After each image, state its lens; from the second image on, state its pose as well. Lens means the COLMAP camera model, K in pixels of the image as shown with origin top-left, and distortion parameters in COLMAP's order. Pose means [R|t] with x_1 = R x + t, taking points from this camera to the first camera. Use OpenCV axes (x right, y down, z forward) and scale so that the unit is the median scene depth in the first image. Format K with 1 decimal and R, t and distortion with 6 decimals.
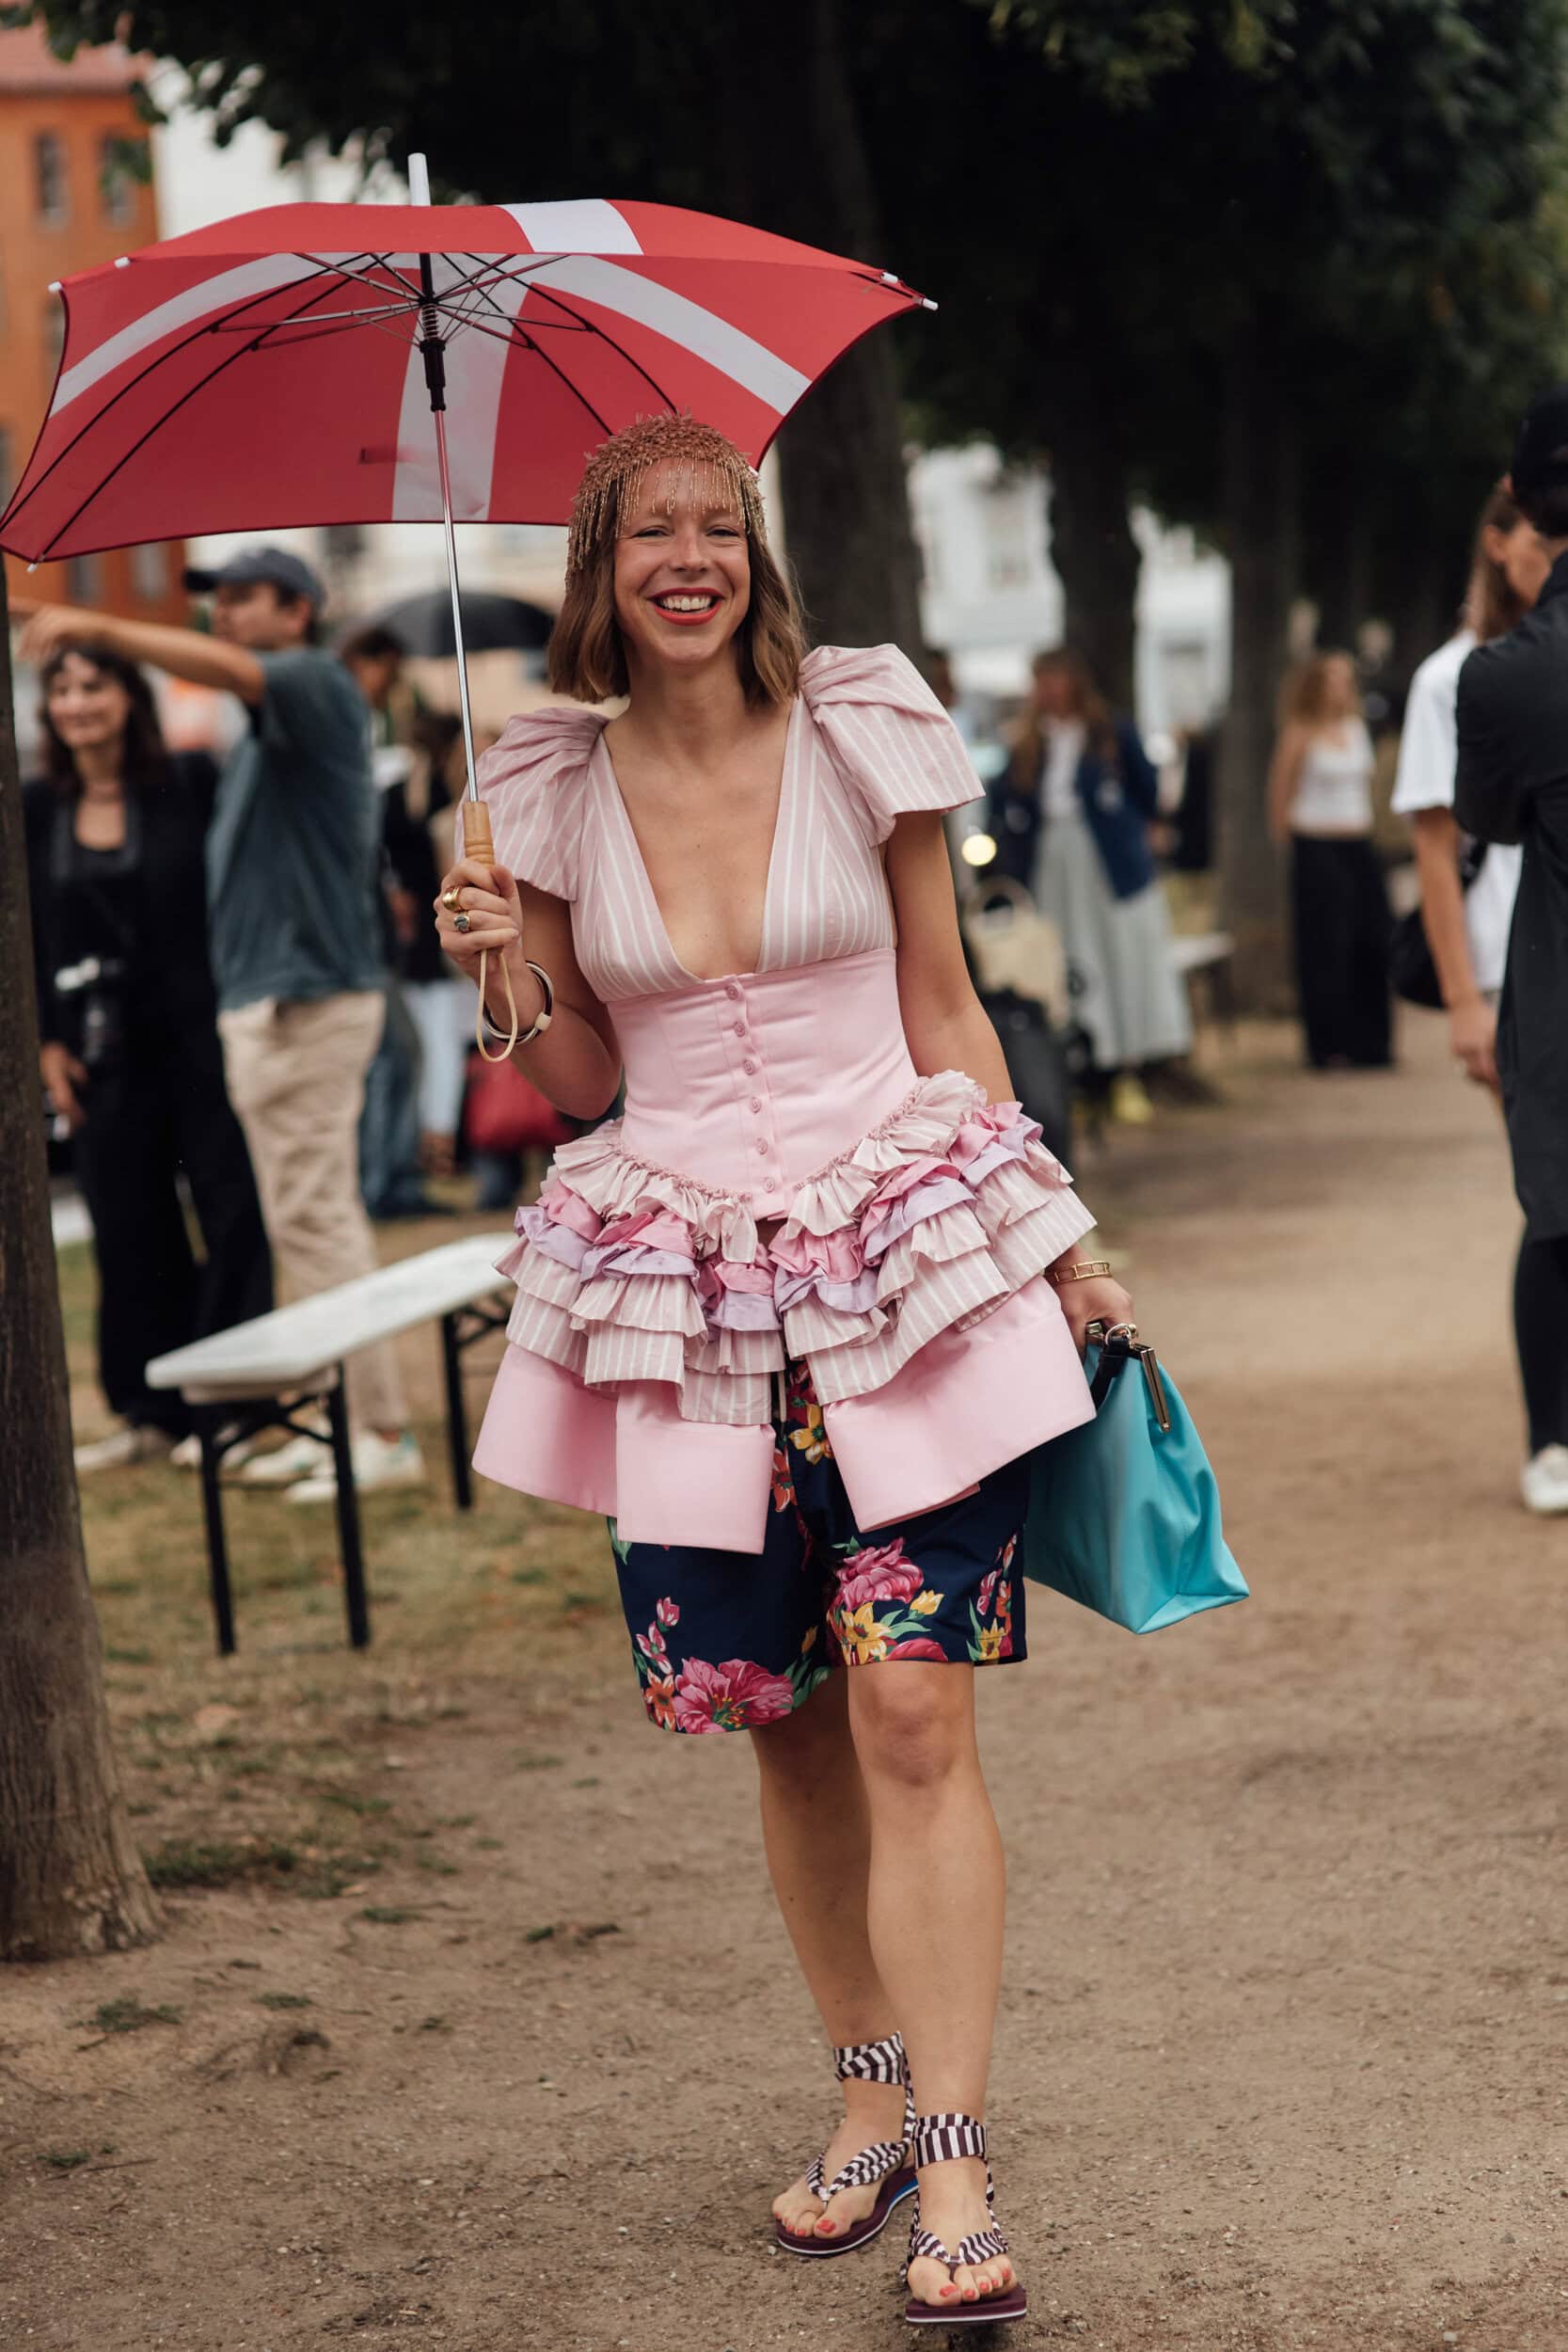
lens RADIAL K [[5690.9, 0, 784.0], [0, 5690.9, 1176.0], [0, 0, 1]] dist [-0.020603, -0.437155]
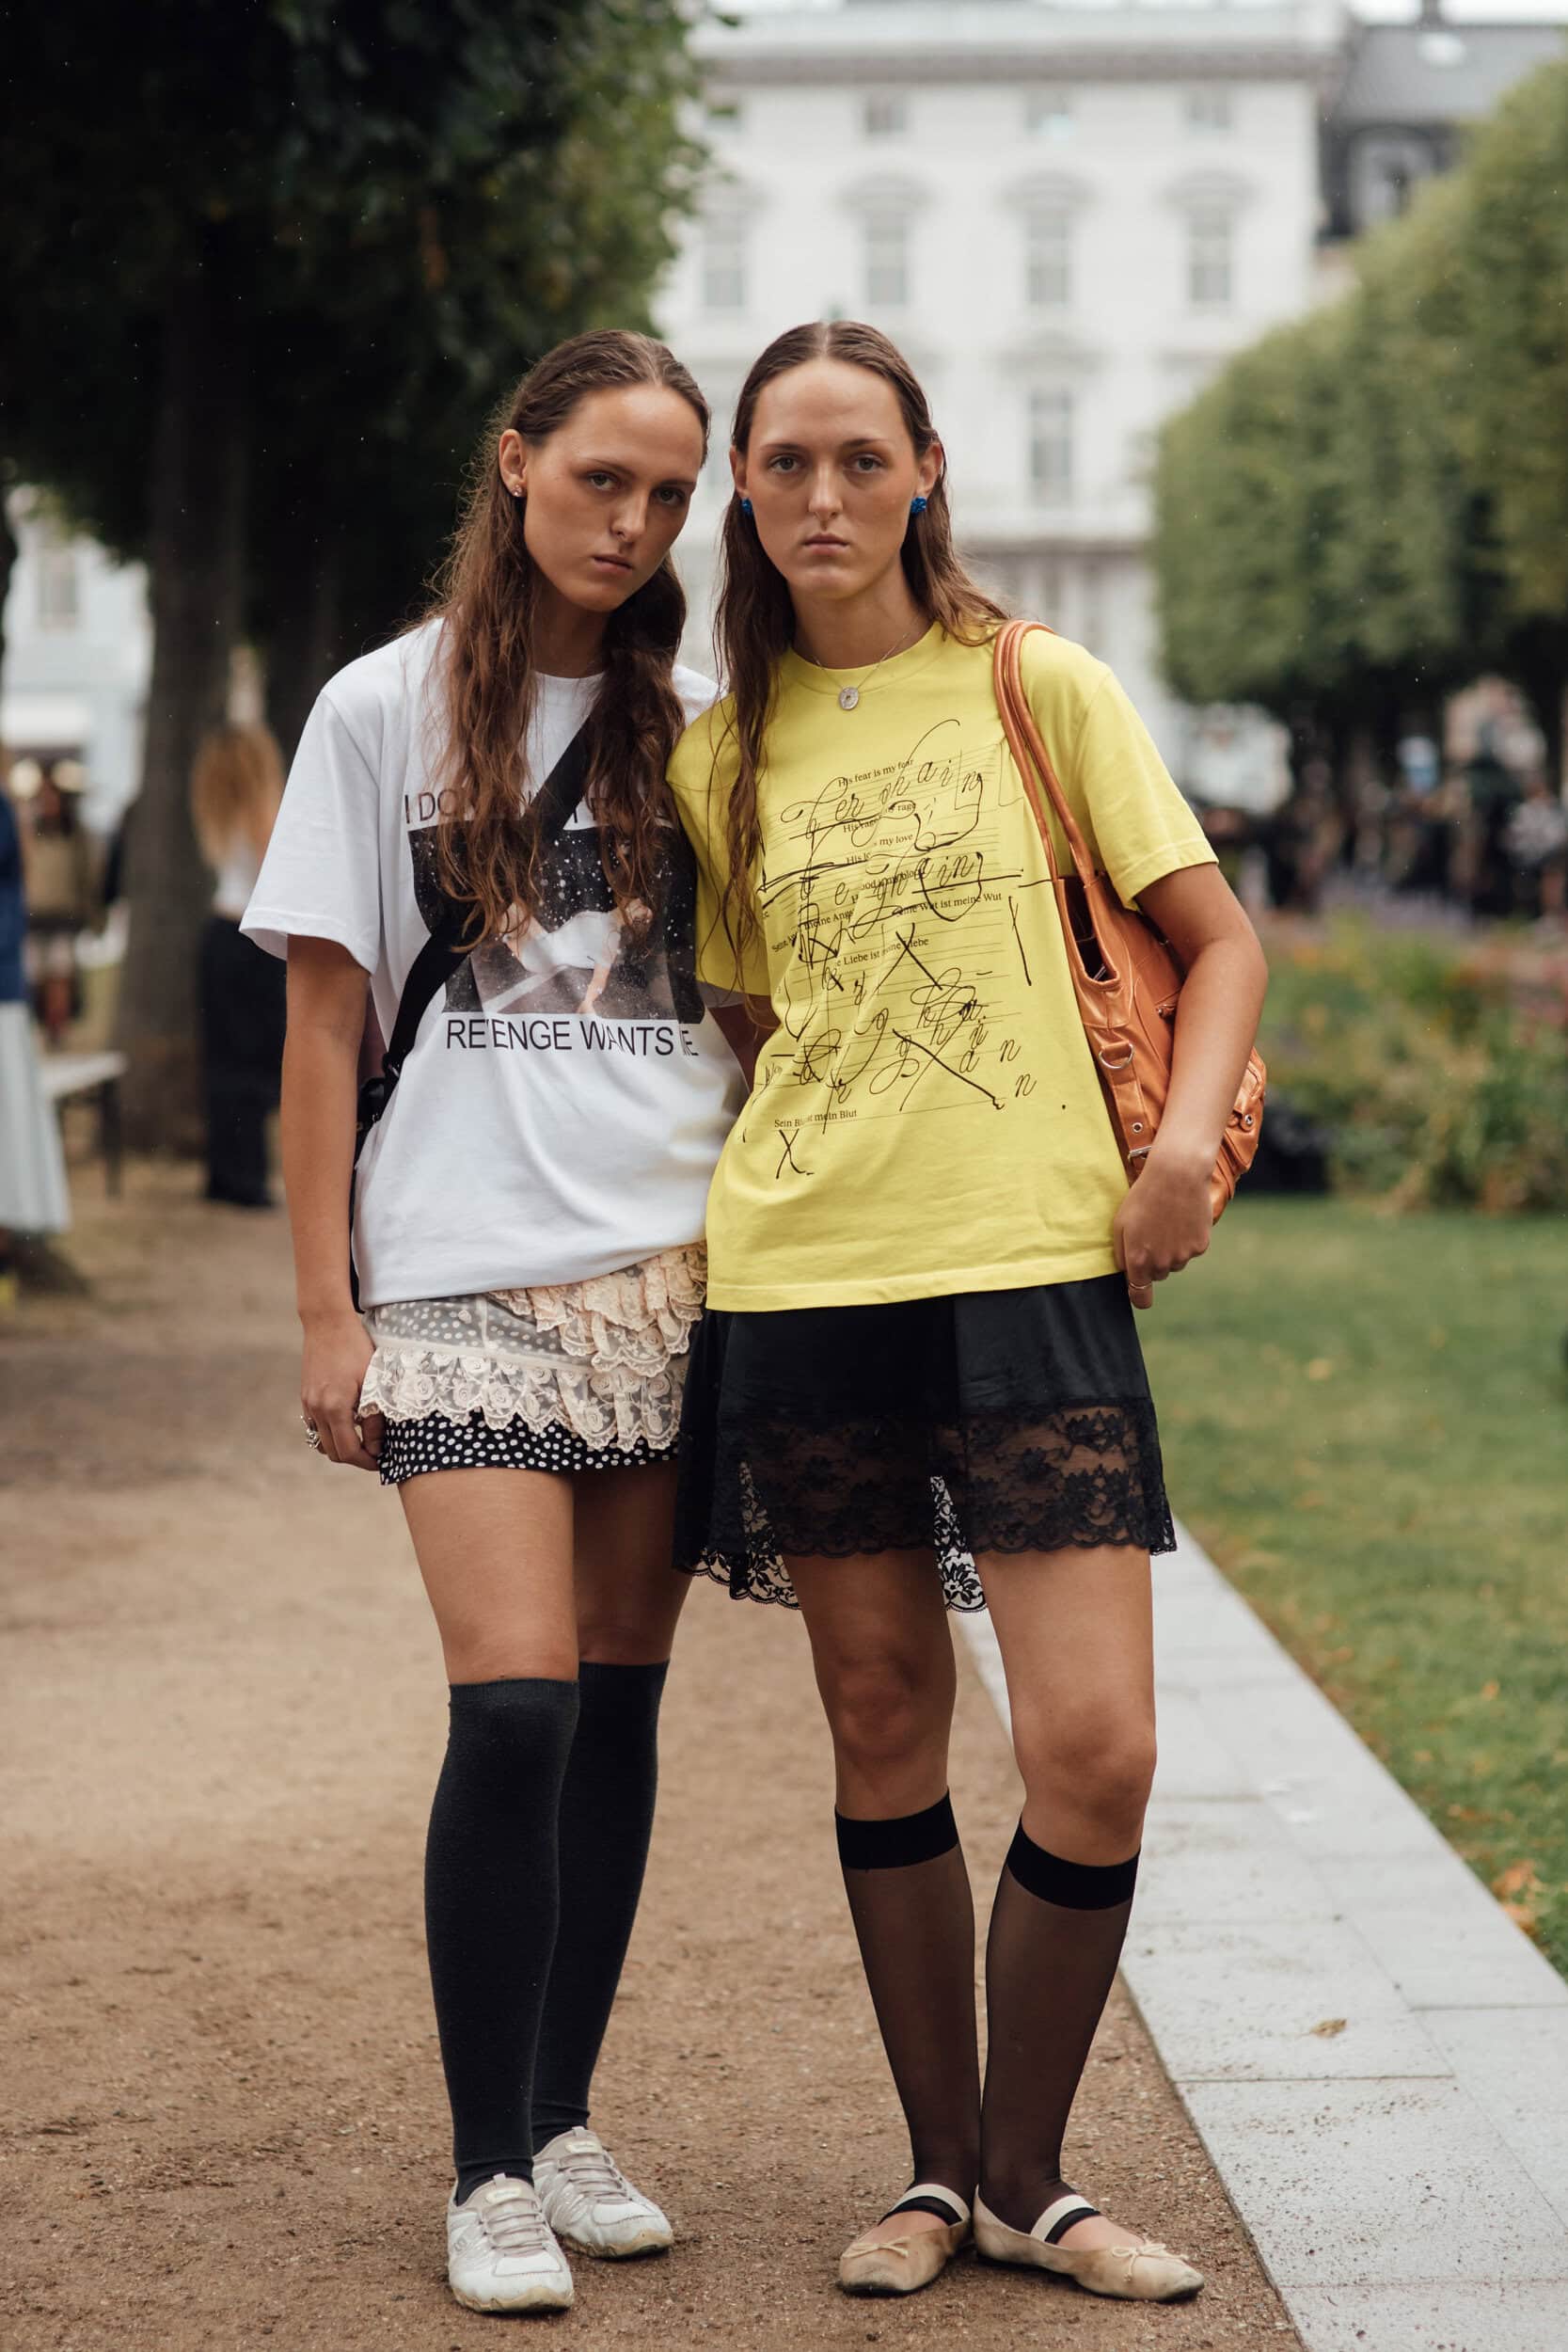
lens RADIAL K [[5690.9, 0, 784.0], [0, 5690.9, 1176.0], [0, 0, 1]] dist [-0.020603, -0.437155]
pose [[0.981905, 0.058372, 0.180153, 0.035138], [-0.056232, 0.998274, -0.016965, -0.022308], [-0.180833, 0.006527, 0.983492, 0.265975]]
